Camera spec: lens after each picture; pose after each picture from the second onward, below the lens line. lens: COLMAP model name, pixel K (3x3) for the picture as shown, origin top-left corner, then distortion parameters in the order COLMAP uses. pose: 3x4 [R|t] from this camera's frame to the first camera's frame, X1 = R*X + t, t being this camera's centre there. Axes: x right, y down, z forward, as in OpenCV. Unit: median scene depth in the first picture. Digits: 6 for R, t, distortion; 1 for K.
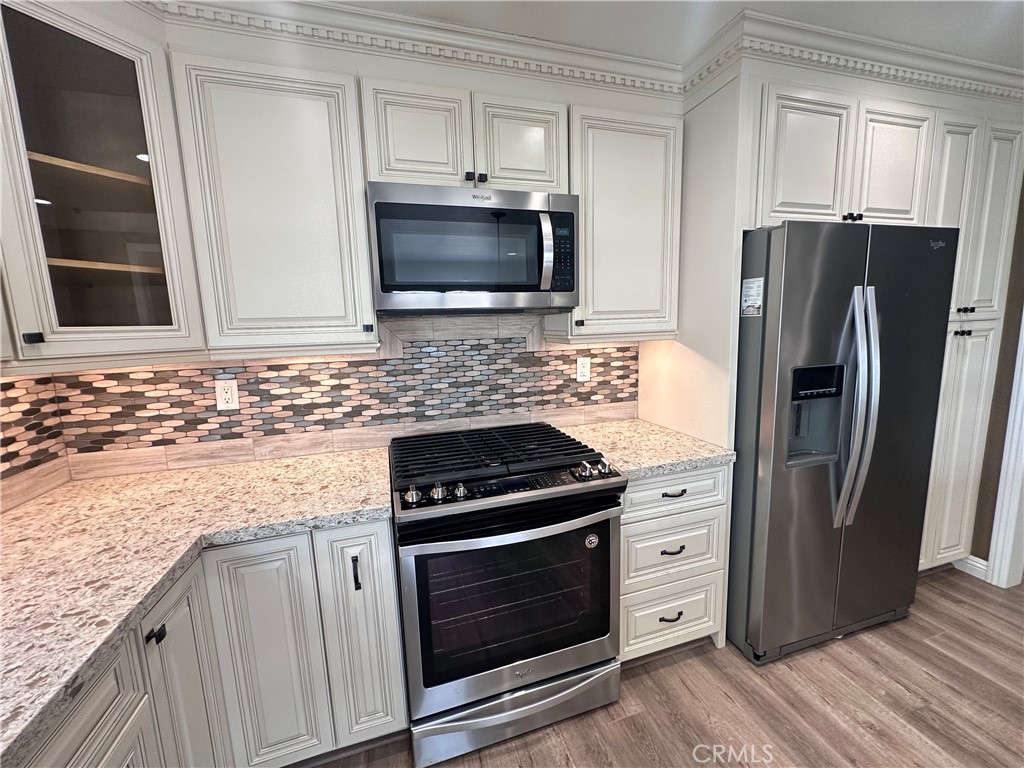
lens RADIAL K [[408.7, 0, 510.9], [0, 408.7, 384.7], [0, 0, 1]] dist [-0.003011, -0.000008]
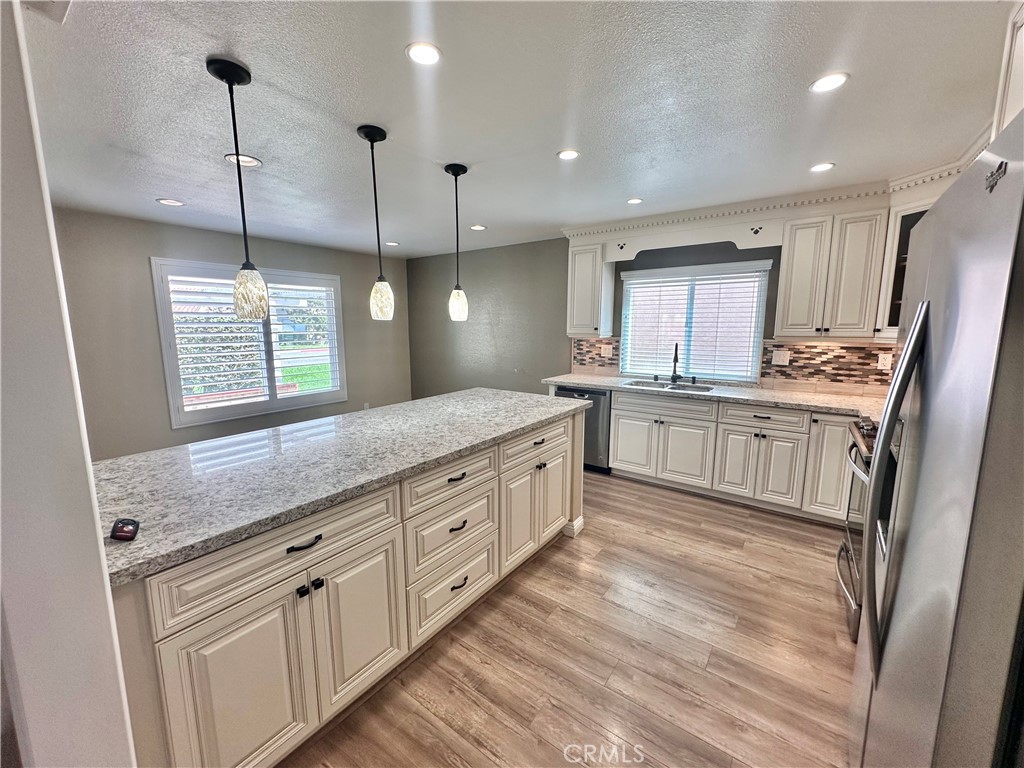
lens RADIAL K [[408.7, 0, 510.9], [0, 408.7, 384.7], [0, 0, 1]] dist [-0.003011, -0.000008]
pose [[-0.803170, 0.118647, -0.583816, 1.553600], [-0.058872, 0.959364, 0.275961, -0.226356], [0.592834, 0.256014, -0.763547, 1.021252]]
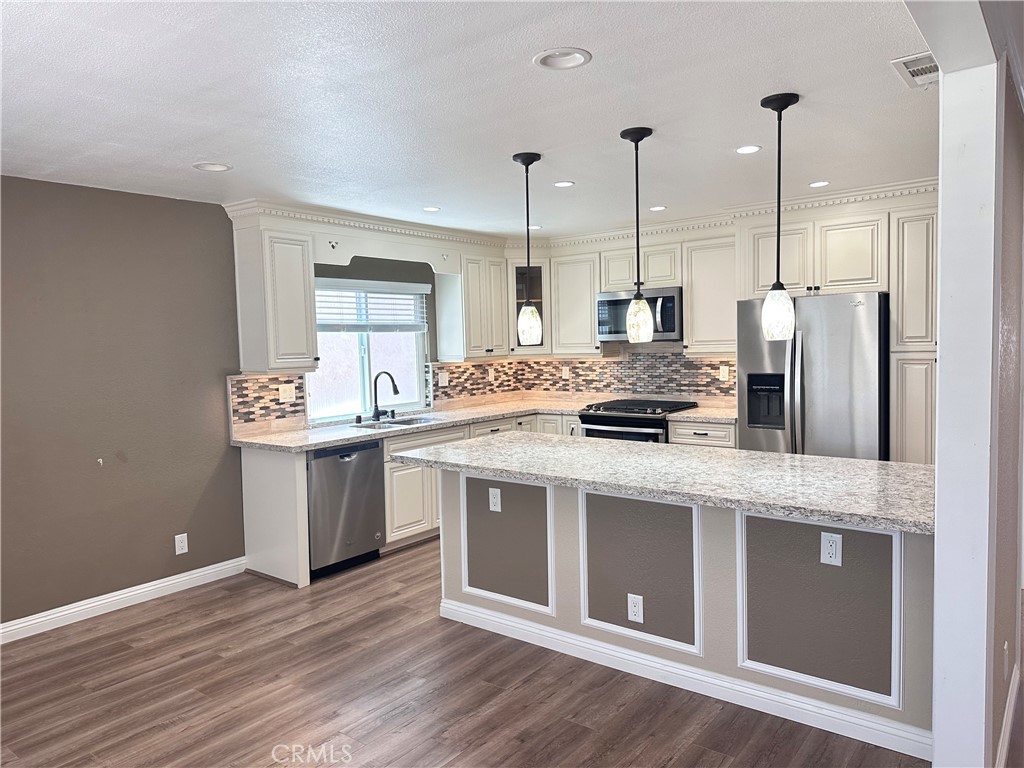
lens RADIAL K [[715.1, 0, 512.4], [0, 715.1, 387.1], [0, 0, 1]] dist [0.117951, -0.183337]
pose [[0.570513, 0.071927, -0.818133, 2.499286], [-0.107791, 0.994098, 0.012231, 0.087951], [0.814184, 0.081209, 0.574899, -1.628299]]
